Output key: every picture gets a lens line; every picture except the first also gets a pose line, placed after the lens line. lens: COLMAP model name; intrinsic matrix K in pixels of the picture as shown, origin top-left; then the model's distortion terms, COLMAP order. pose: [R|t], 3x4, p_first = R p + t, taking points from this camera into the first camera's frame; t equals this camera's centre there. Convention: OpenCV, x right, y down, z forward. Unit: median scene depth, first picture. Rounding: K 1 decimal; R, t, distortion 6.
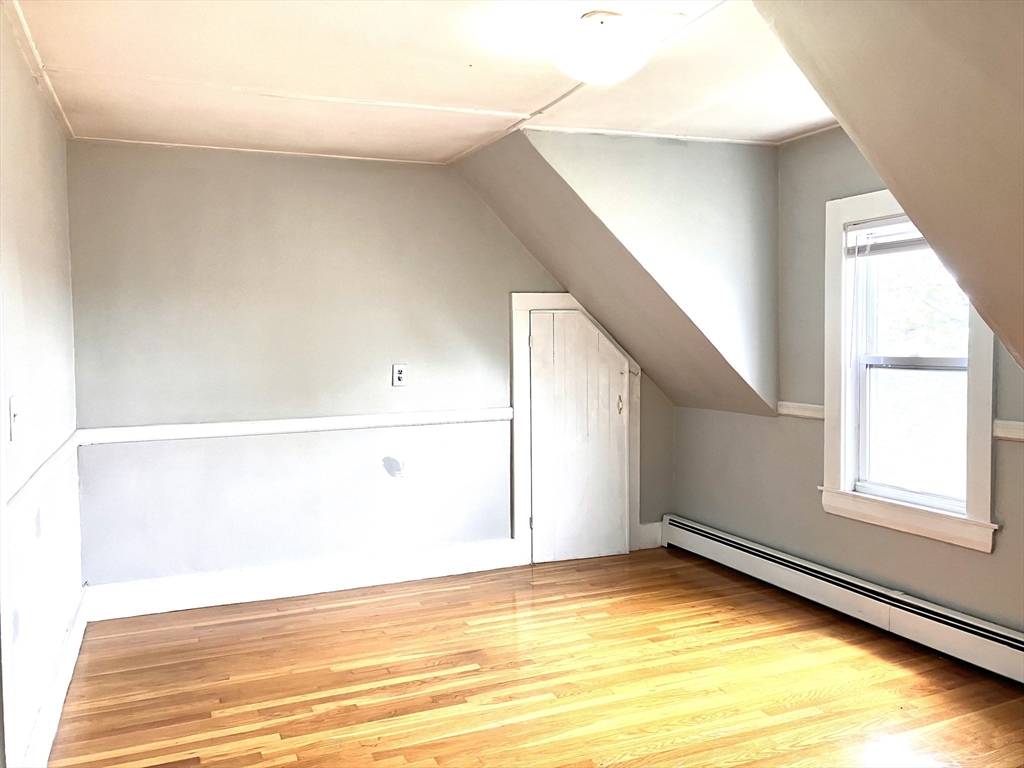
lens RADIAL K [[835.2, 0, 500.0], [0, 835.2, 380.2], [0, 0, 1]] dist [0.008737, -0.000257]
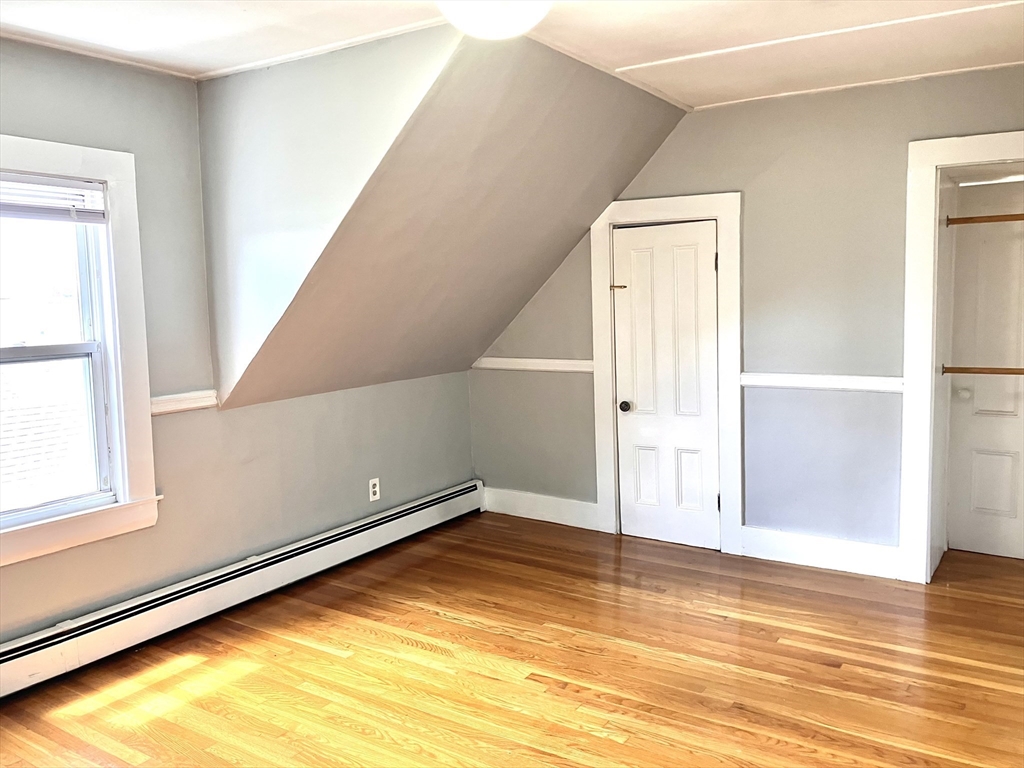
lens RADIAL K [[835.2, 0, 500.0], [0, 835.2, 380.2], [0, 0, 1]] dist [0.008737, -0.000257]
pose [[-0.566095, -0.045139, 0.823103, -0.552015], [0.075849, 0.991412, 0.106534, -0.056828], [-0.820843, 0.122740, -0.557809, 1.285734]]
